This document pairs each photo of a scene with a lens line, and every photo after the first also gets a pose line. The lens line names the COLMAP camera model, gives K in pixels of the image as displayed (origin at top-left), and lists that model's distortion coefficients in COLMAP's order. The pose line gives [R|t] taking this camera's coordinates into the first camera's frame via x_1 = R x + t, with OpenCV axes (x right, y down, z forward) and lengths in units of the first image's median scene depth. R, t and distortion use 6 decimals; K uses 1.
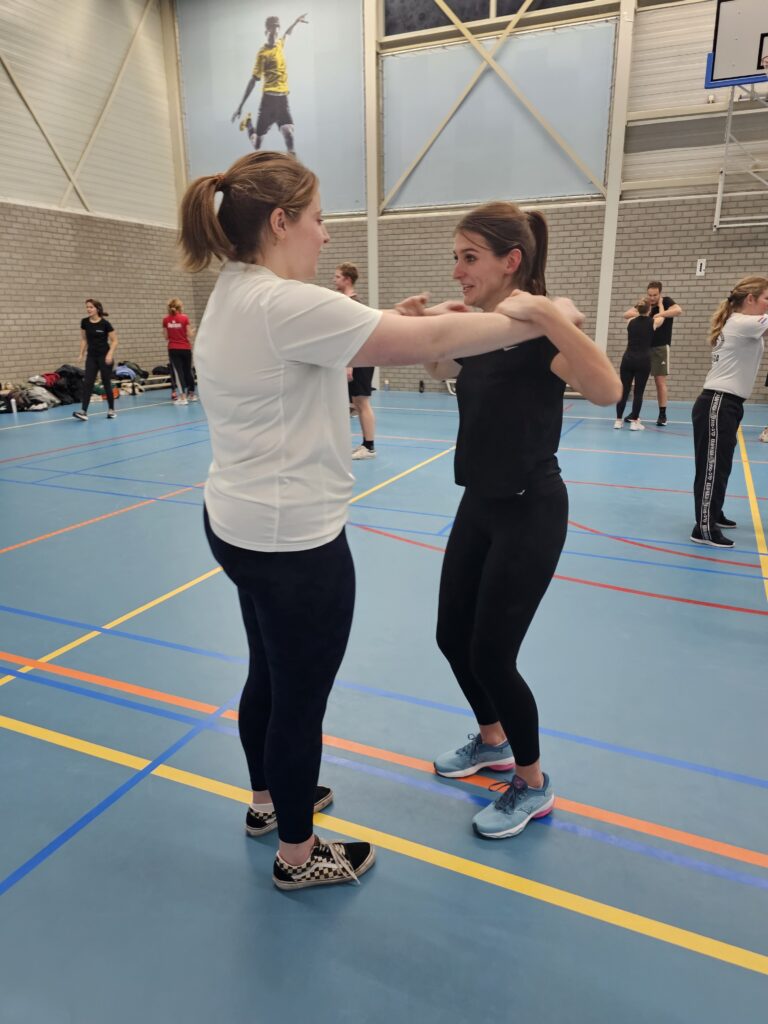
lens RADIAL K [[691.2, 0, 384.0], [0, 691.2, 512.0], [0, 0, 1]] dist [0.006259, -0.001239]
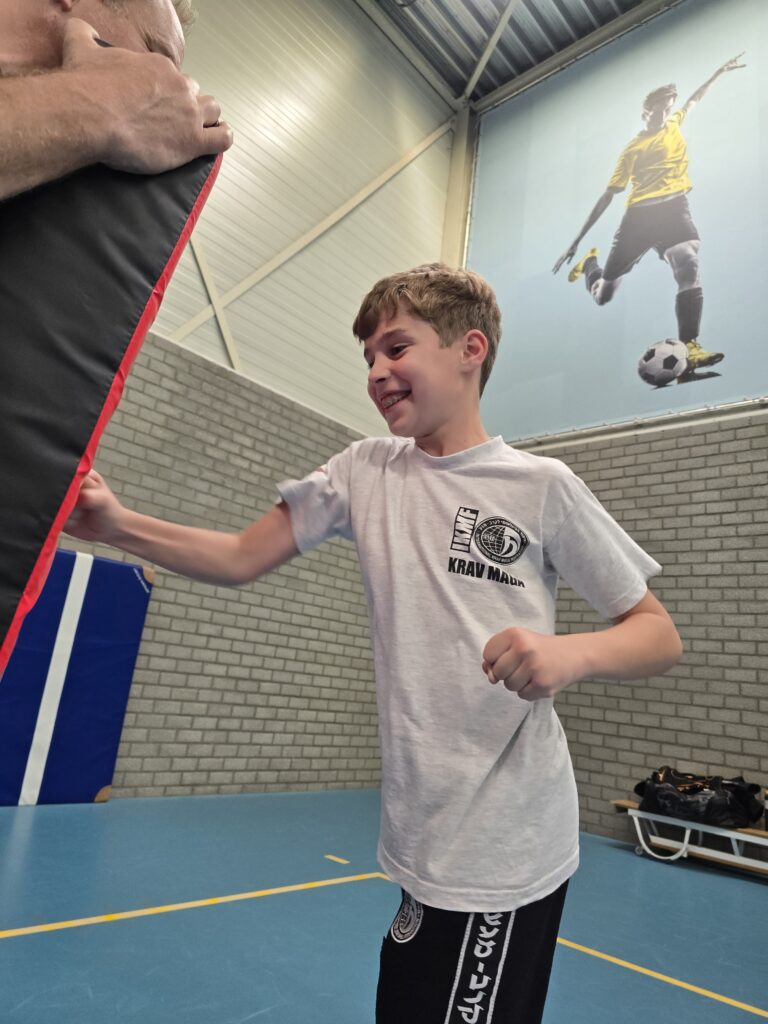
lens RADIAL K [[679.2, 0, 384.0], [0, 679.2, 512.0], [0, 0, 1]] dist [-0.005235, -0.001544]
pose [[0.943516, 0.038257, -0.329110, -0.172870], [-0.202426, 0.852930, -0.481181, -0.150955], [0.262299, 0.520622, 0.812497, 0.678500]]
